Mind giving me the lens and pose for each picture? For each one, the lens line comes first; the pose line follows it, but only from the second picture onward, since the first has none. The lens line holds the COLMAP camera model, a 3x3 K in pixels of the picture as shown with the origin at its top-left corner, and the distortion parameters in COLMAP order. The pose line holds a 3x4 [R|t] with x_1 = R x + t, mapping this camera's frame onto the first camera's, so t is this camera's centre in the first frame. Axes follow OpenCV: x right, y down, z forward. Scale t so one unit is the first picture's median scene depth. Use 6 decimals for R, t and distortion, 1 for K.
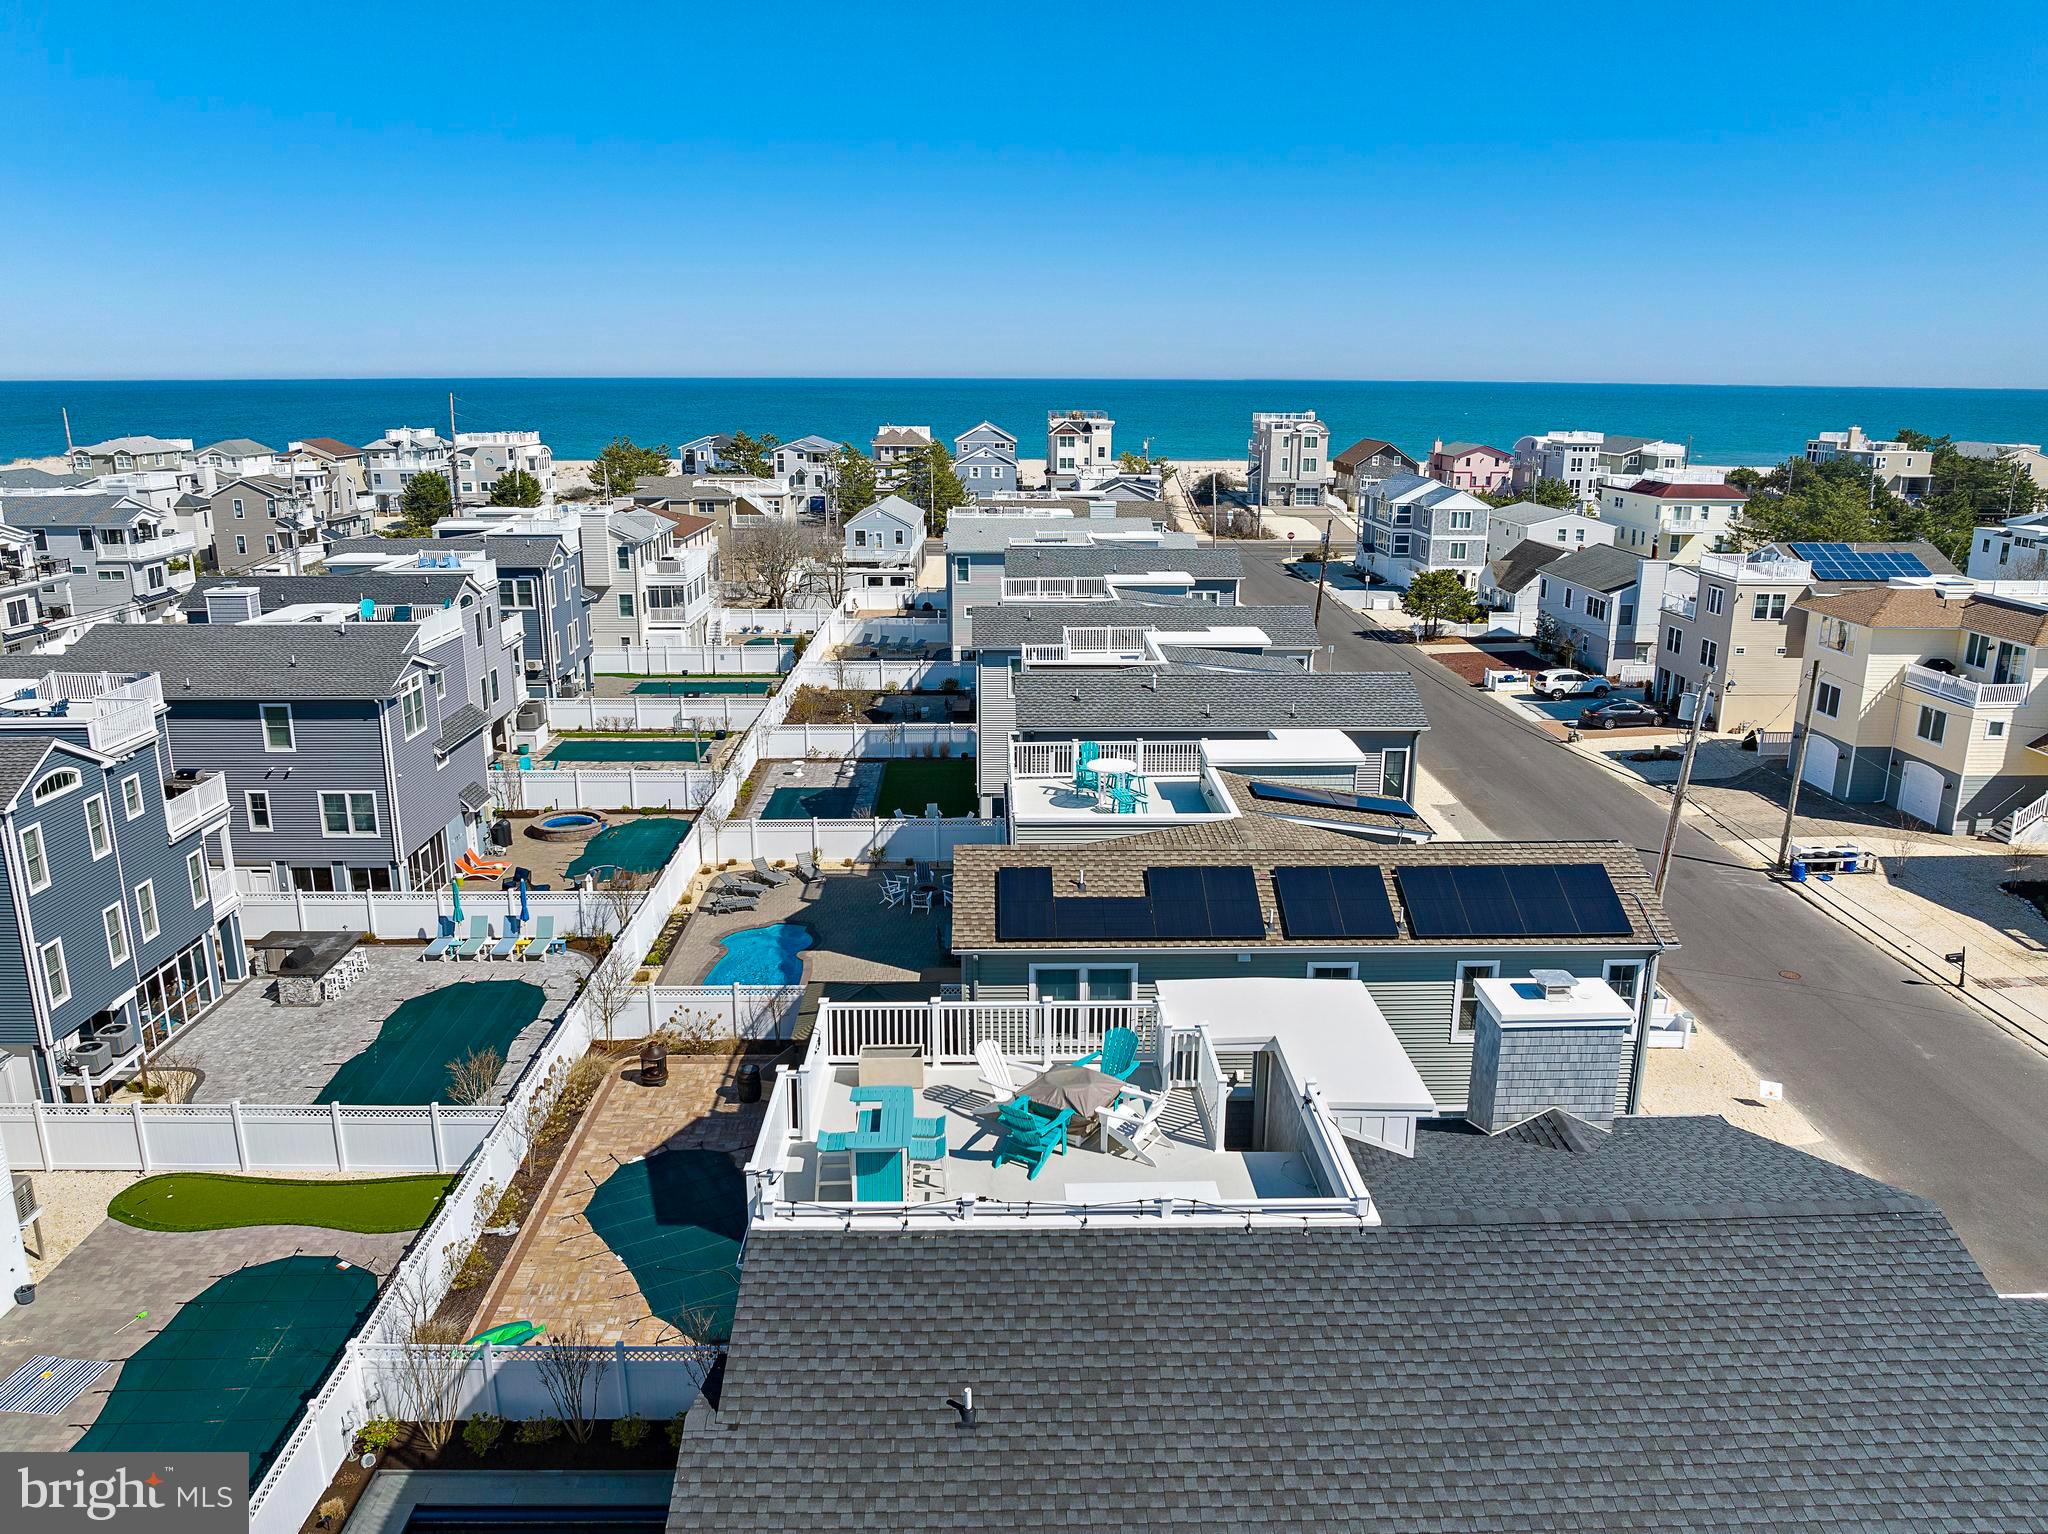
lens RADIAL K [[1439.3, 0, 1022.2], [0, 1439.3, 753.5], [0, 0, 1]] dist [-0.041018, 0.004798]
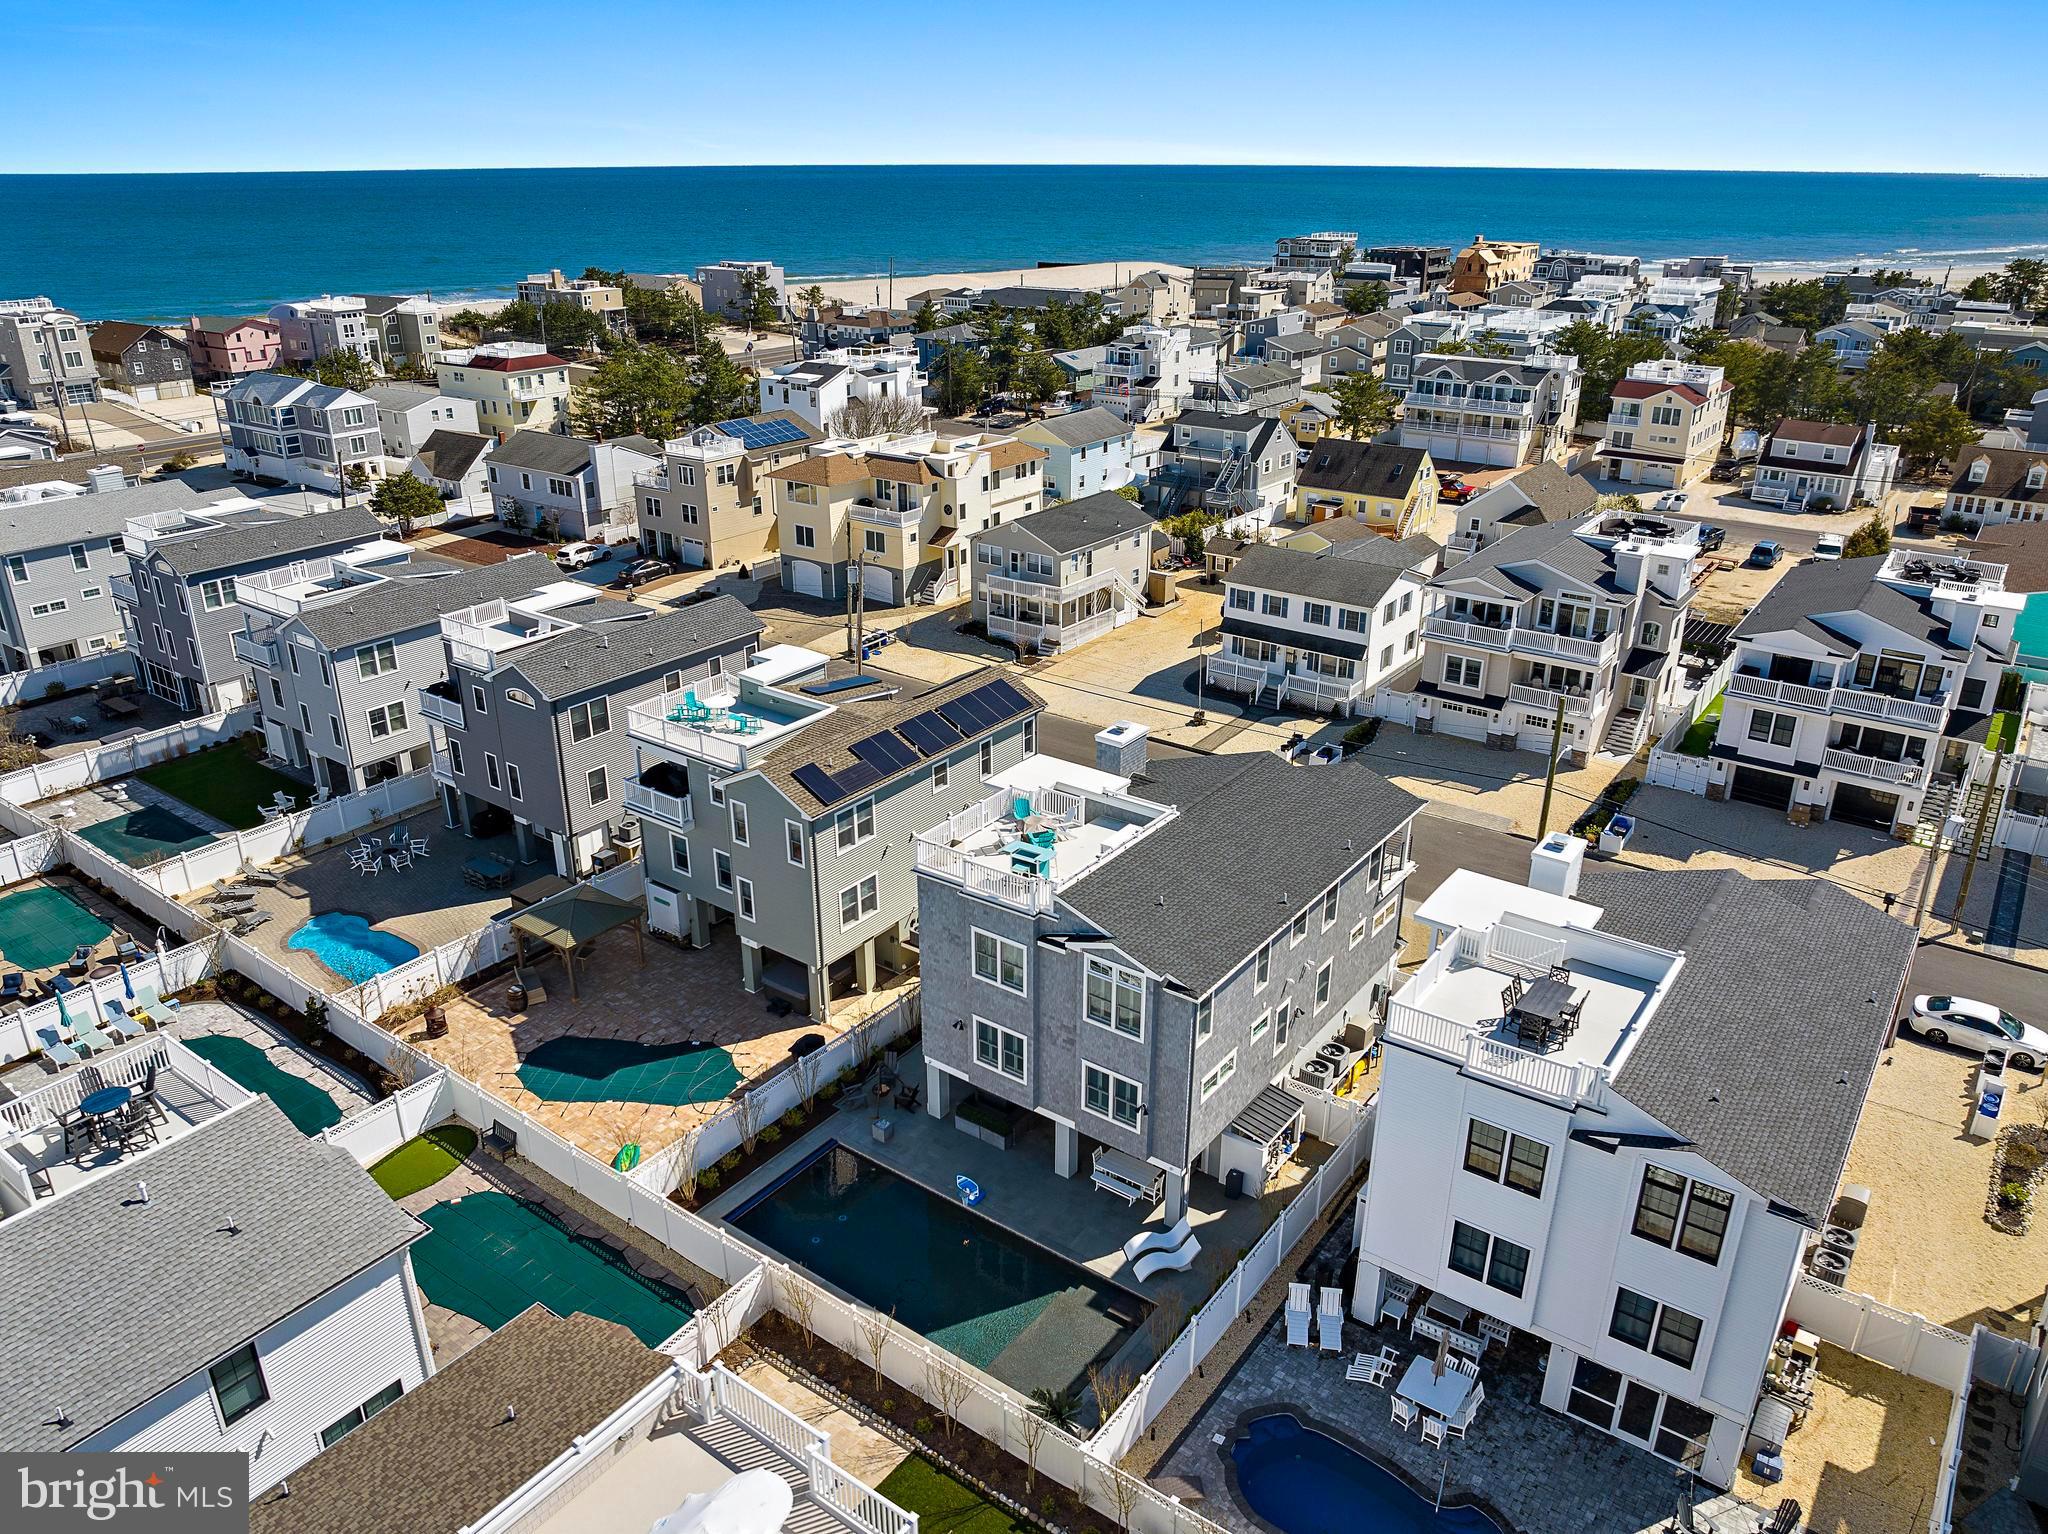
lens RADIAL K [[1436.7, 0, 1019.2], [0, 1436.7, 759.8], [0, 0, 1]] dist [-0.064592, 0.034377]
pose [[0.611900, -0.307589, 0.728675, -0.632550], [0.201446, 0.951509, 0.232489, -0.161834], [-0.764851, 0.004528, 0.644191, -0.194607]]
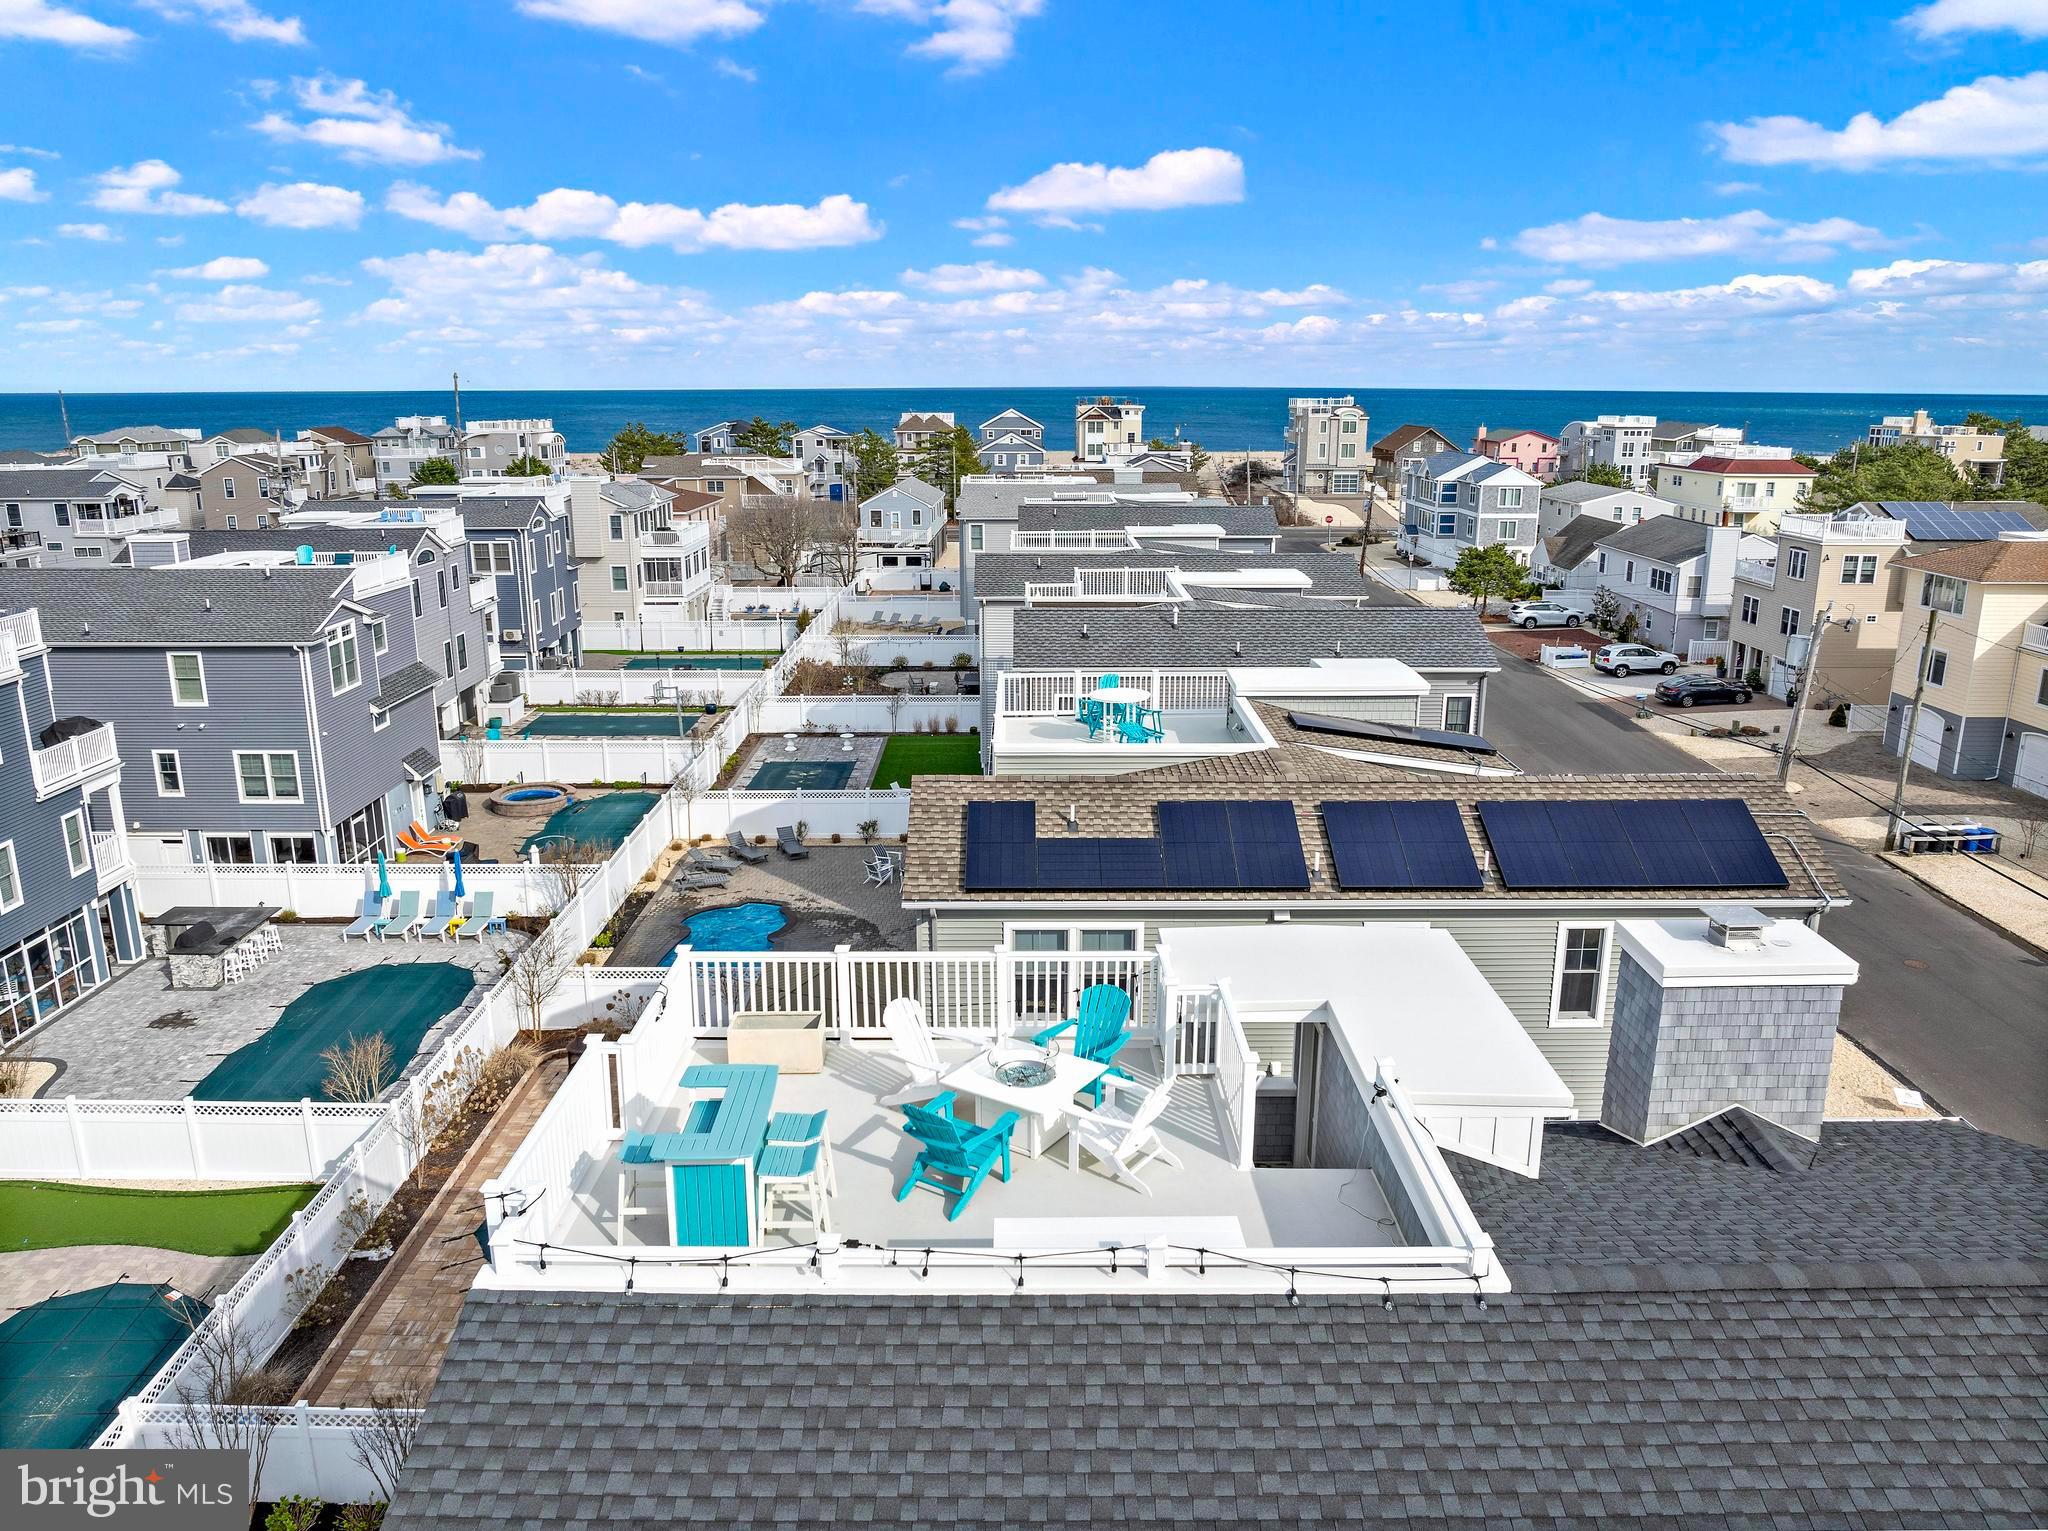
lens RADIAL K [[1444.6, 0, 1024.0], [0, 1444.6, 765.5], [0, 0, 1]] dist [-0.044568, 0.009011]
pose [[0.999757, 0.001597, -0.021979, 0.017966], [-0.001564, 0.999998, 0.001528, 0.033054], [0.021982, -0.001493, 0.999757, 0.121215]]
